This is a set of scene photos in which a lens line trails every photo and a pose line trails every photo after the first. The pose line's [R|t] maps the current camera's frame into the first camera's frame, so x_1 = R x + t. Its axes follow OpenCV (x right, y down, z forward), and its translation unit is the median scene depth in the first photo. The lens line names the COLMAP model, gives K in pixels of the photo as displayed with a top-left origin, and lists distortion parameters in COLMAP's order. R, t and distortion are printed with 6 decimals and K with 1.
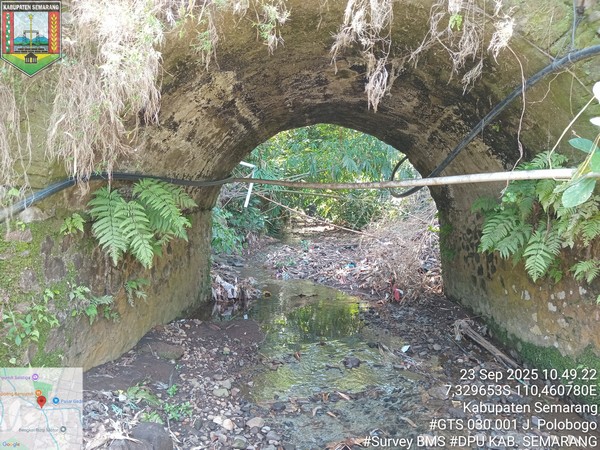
lens RADIAL K [[454.3, 0, 306.3], [0, 454.3, 220.5], [0, 0, 1]] dist [0.062843, -0.104327]
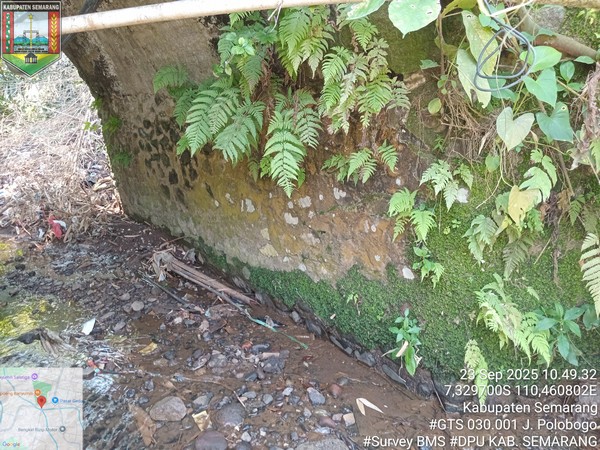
lens RADIAL K [[451.5, 0, 300.5], [0, 451.5, 226.0], [0, 0, 1]] dist [0.053341, -0.127650]
pose [[0.757565, -0.228714, 0.611380, 0.109842], [0.076365, 0.961229, 0.264966, 0.011874], [-0.648278, -0.154040, 0.745659, 0.462156]]
